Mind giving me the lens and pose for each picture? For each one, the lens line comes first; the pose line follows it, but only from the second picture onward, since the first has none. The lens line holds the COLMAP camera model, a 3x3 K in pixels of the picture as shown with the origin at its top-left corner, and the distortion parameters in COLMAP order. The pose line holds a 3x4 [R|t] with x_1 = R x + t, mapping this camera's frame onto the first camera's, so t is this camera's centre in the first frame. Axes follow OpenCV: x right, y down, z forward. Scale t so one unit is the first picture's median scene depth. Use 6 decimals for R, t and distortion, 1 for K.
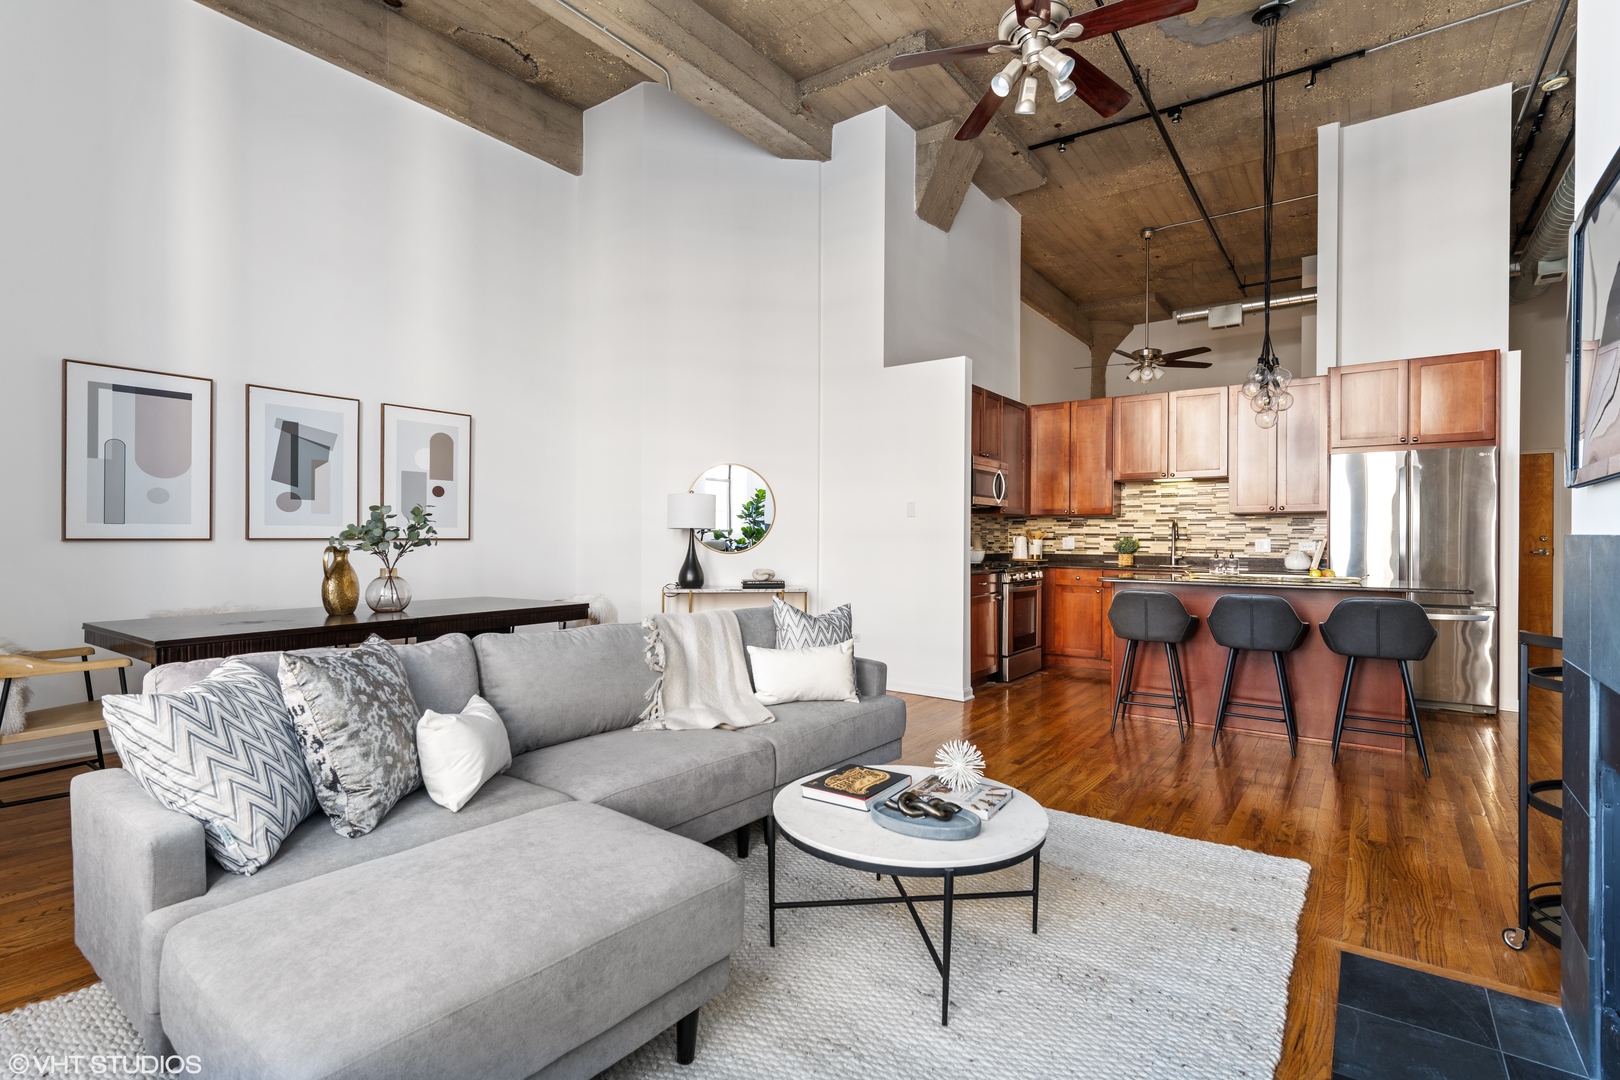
lens RADIAL K [[765.2, 0, 807.7], [0, 765.2, 533.9], [0, 0, 1]] dist [0.003129, -0.001728]
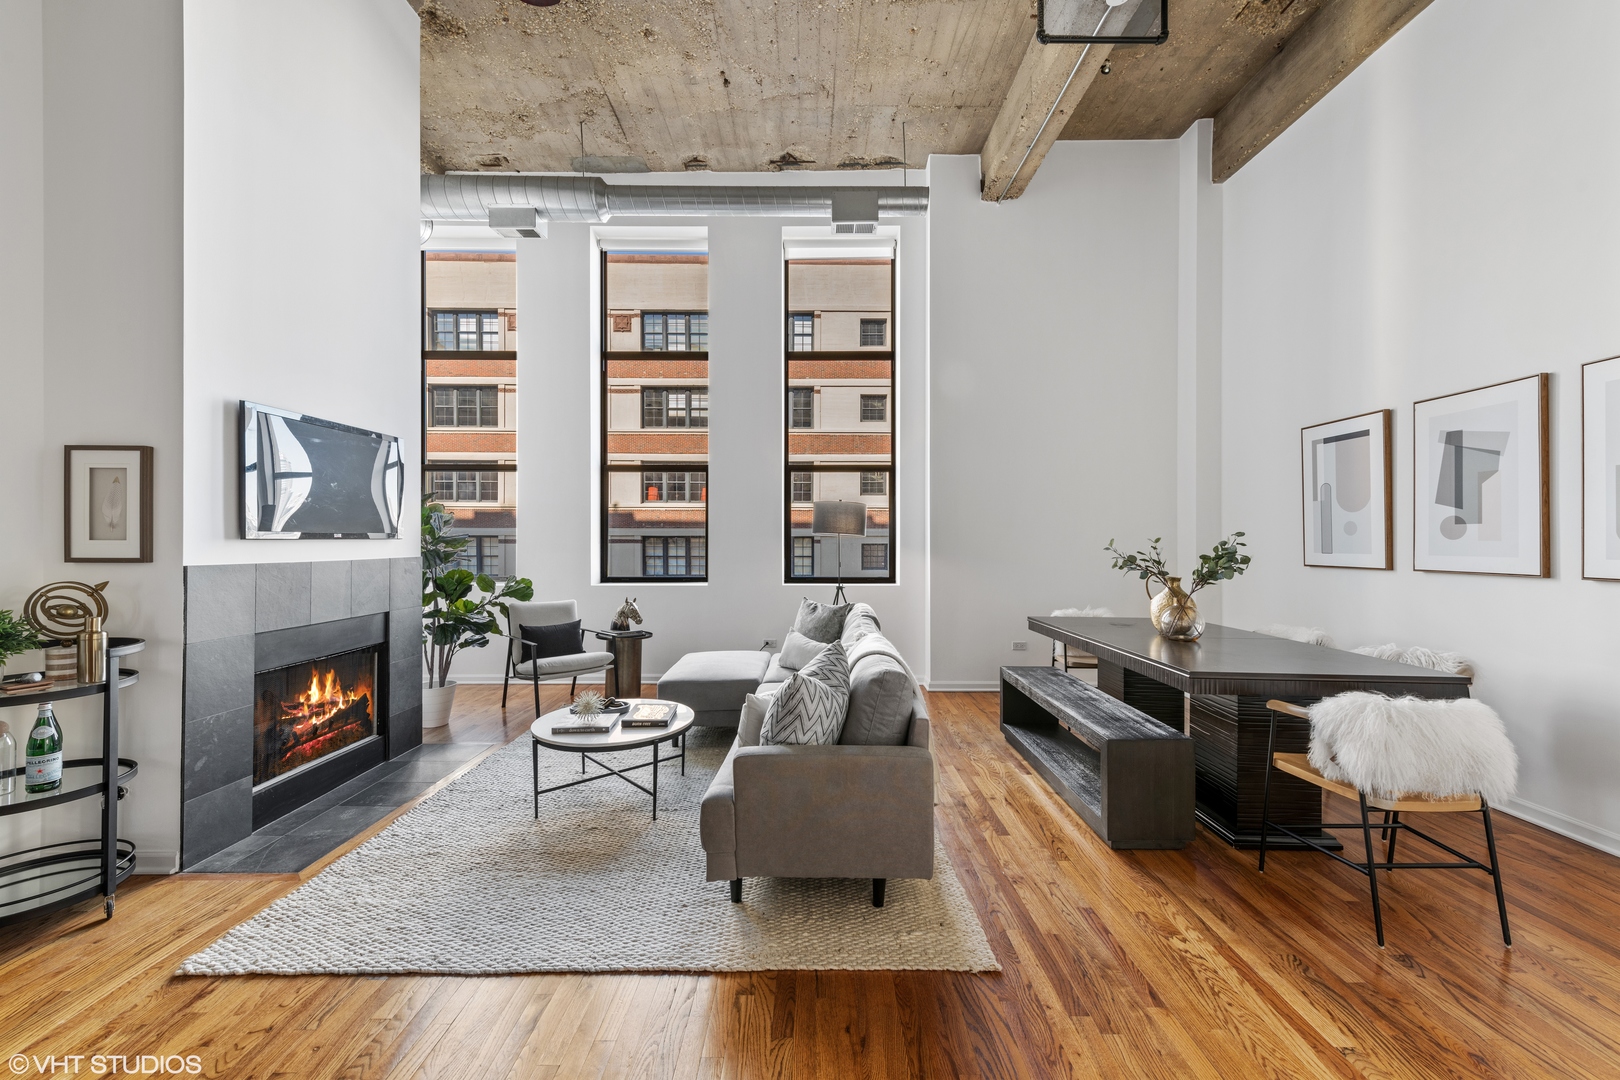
lens RADIAL K [[645.1, 0, 809.2], [0, 645.1, 535.8], [0, 0, 1]] dist [0.012080, 0.000008]
pose [[-0.804874, -0.010562, -0.593351, 0.218465], [-0.003680, 0.999911, -0.012807, -0.015004], [0.593434, -0.008125, -0.804842, 0.819566]]
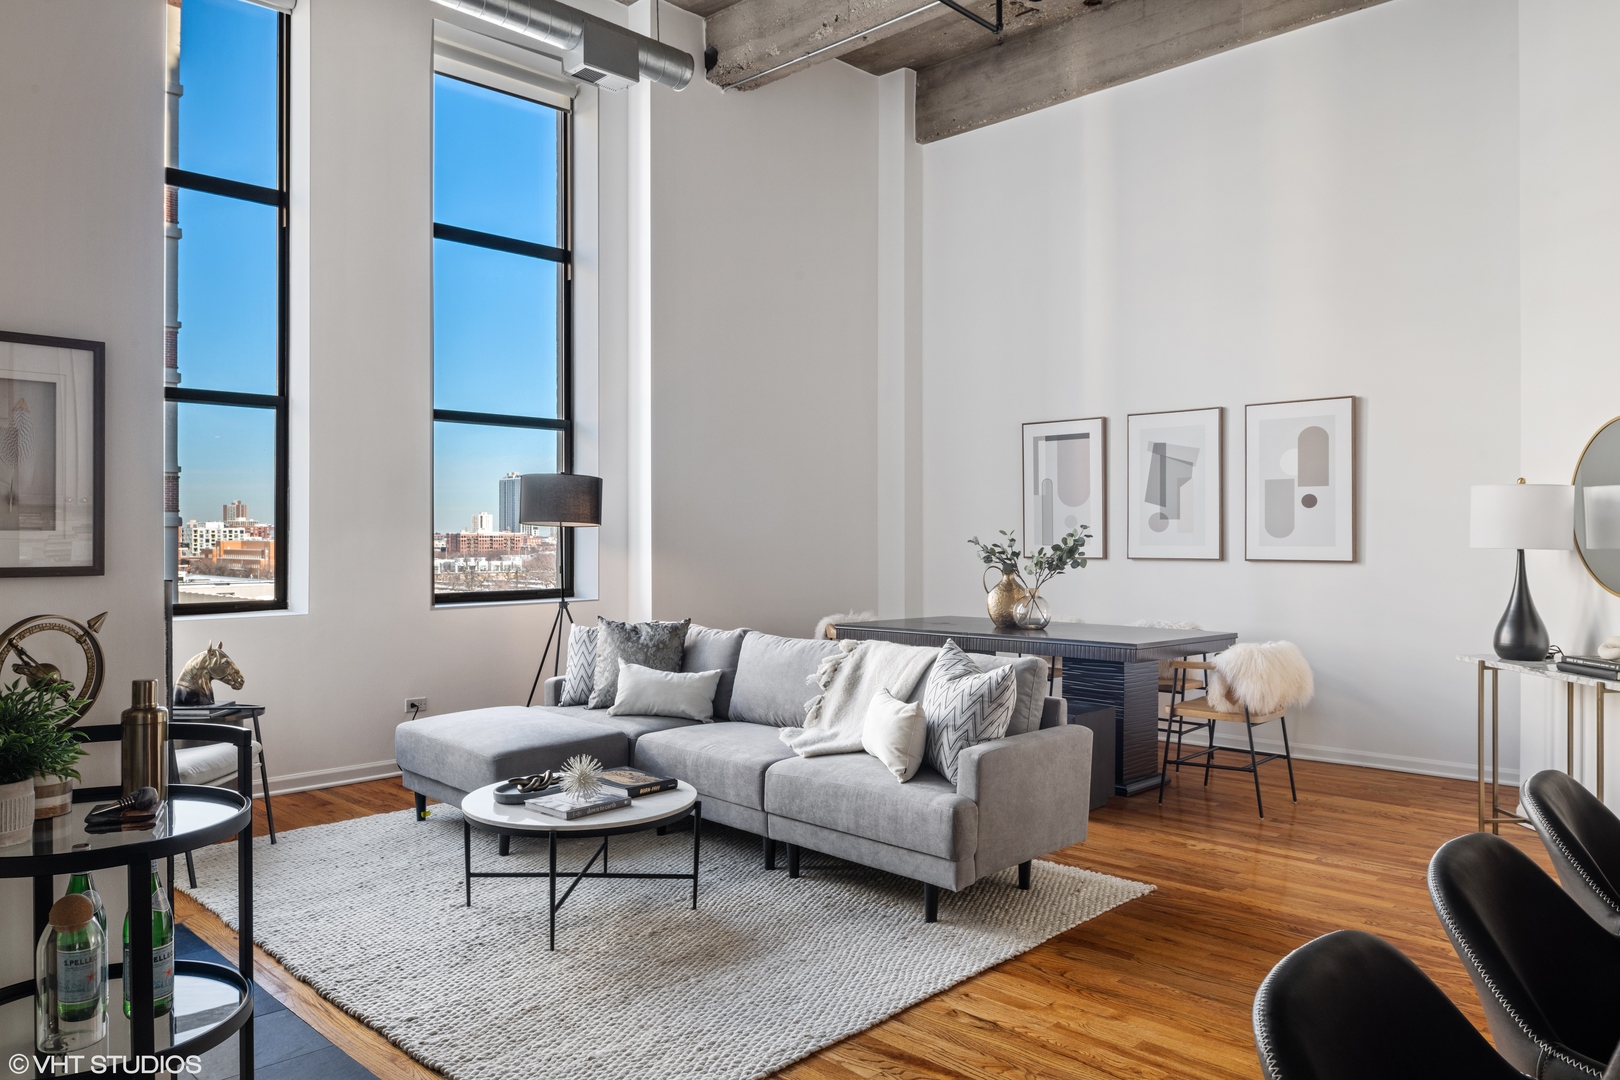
lens RADIAL K [[1116.9, 0, 816.5], [0, 1116.9, 539.9], [0, 0, 1]] dist [-0.014181, -0.001130]
pose [[-0.137328, -0.001814, -0.990524, 0.598867], [0.003514, 0.999991, -0.002318, -0.011781], [0.990519, -0.003799, -0.137320, 0.535093]]
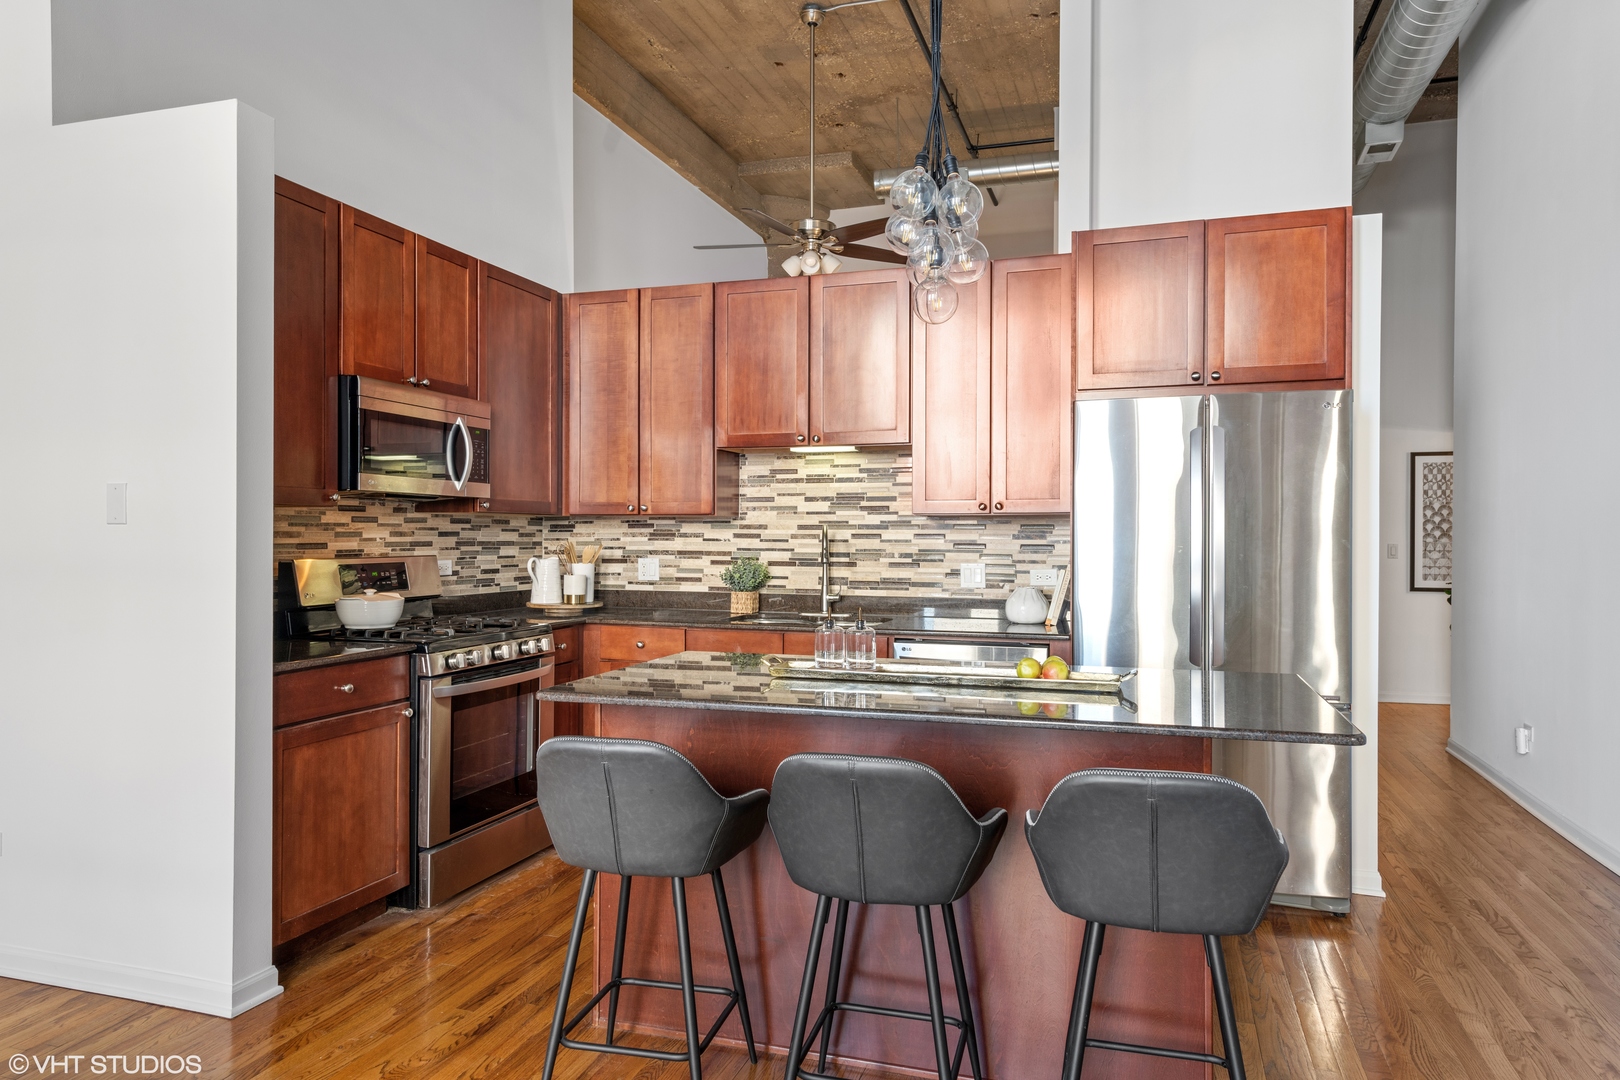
lens RADIAL K [[1081.1, 0, 813.7], [0, 1081.1, 532.1], [0, 0, 1]] dist [0.016423, 0.000904]
pose [[0.944782, -0.001802, 0.327696, 0.242642], [0.001552, 0.999998, 0.001024, -0.015728], [-0.327697, -0.000459, 0.944783, 0.325042]]
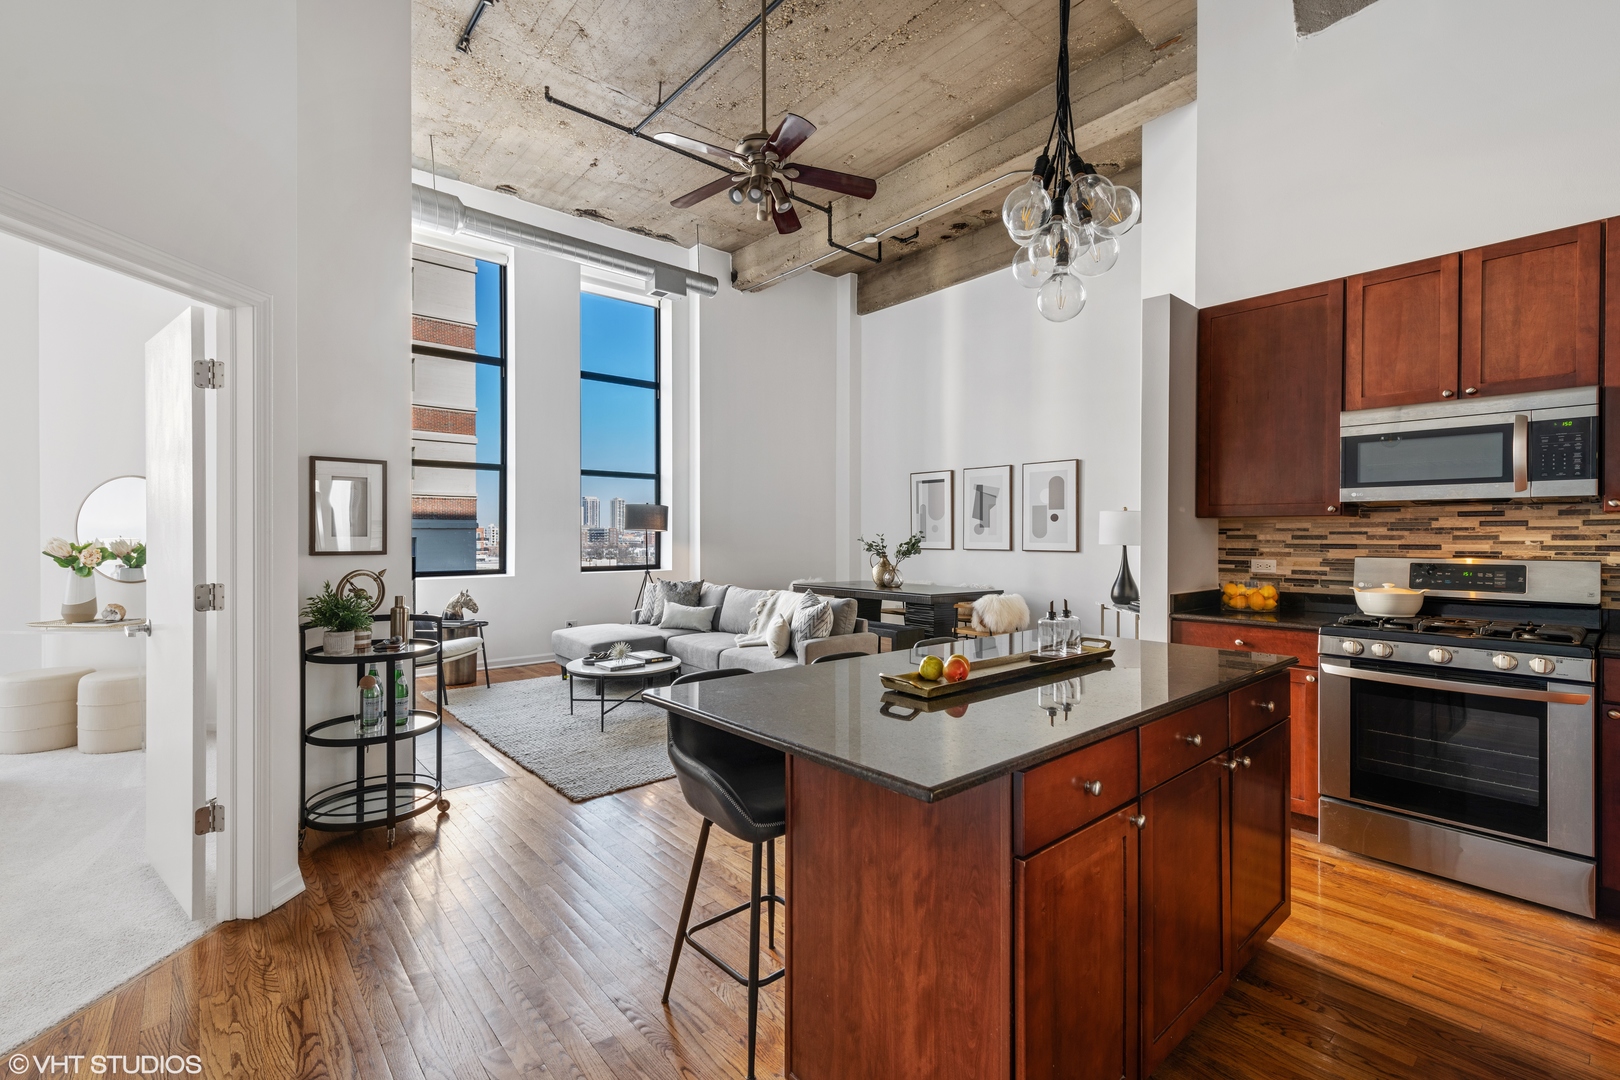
lens RADIAL K [[706.3, 0, 810.9], [0, 706.3, 537.4], [0, 0, 1]] dist [0.018381, -0.000001]
pose [[-0.223500, -0.001301, -0.974703, 0.739922], [0.001372, 0.999998, -0.001649, -0.014065], [0.974703, -0.001706, -0.223498, 0.699119]]
